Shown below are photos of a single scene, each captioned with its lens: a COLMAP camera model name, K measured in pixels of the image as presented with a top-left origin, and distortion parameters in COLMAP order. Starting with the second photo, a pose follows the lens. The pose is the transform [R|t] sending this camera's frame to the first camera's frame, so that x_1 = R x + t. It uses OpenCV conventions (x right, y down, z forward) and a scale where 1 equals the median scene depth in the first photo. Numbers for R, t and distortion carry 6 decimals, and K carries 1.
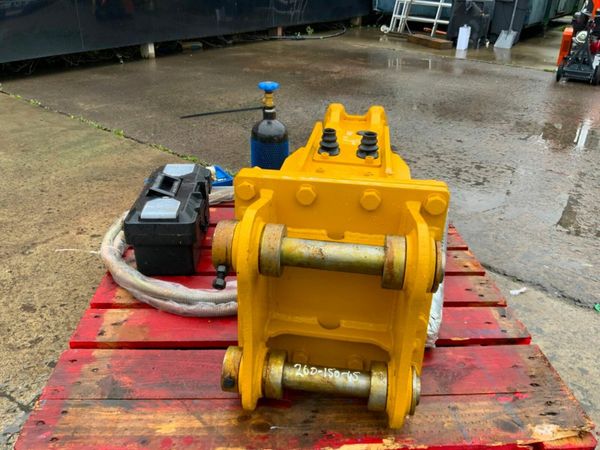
lens RADIAL K [[499.7, 0, 300.0], [0, 499.7, 225.0], [0, 0, 1]] dist [-0.000598, -0.007807]
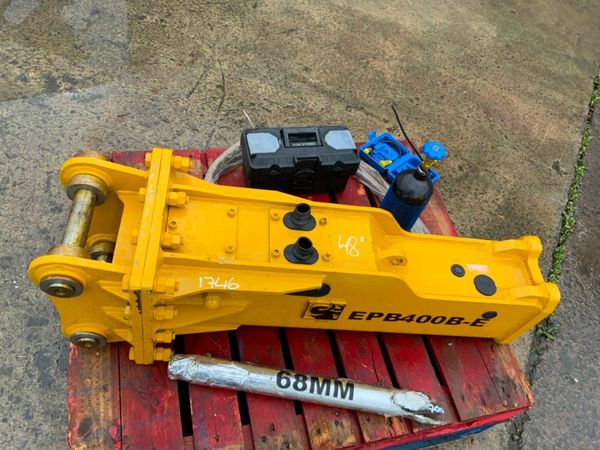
lens RADIAL K [[496.8, 0, 300.0], [0, 496.8, 225.0], [0, 0, 1]] dist [0.052496, -0.092476]
pose [[0.186432, 0.797689, -0.573529, 0.826726], [-0.605148, 0.553117, 0.572588, -0.931109], [0.773976, 0.240321, 0.585838, 0.546957]]
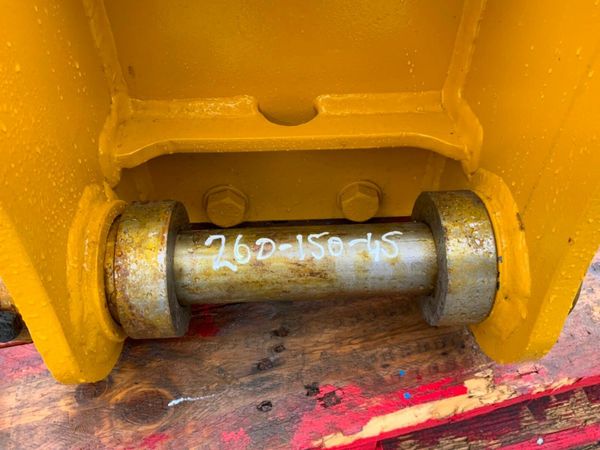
lens RADIAL K [[495.8, 0, 300.0], [0, 495.8, 225.0], [0, 0, 1]] dist [0.075095, -0.146928]
pose [[0.982905, -0.149645, 0.107257, 0.016072], [0.103516, 0.930930, 0.350220, 0.159356], [-0.152257, -0.333130, 0.930506, 0.668072]]
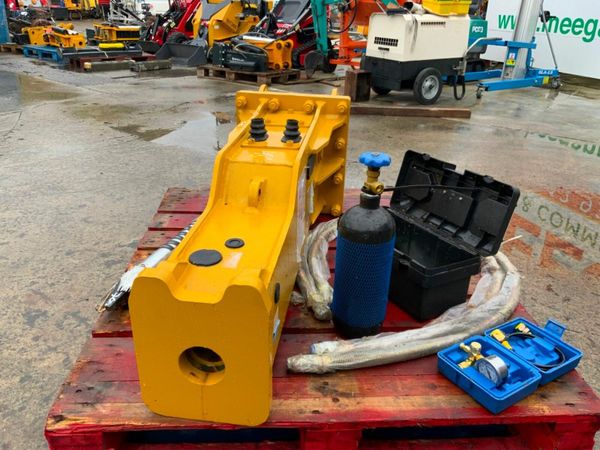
lens RADIAL K [[496.8, 0, 300.0], [0, 496.8, 225.0], [0, 0, 1]] dist [0.052496, -0.092476]
pose [[-0.998409, -0.049438, -0.027118, 0.078595], [-0.051909, 0.618020, 0.784447, -1.193598], [-0.022021, 0.784606, -0.619603, 2.413010]]
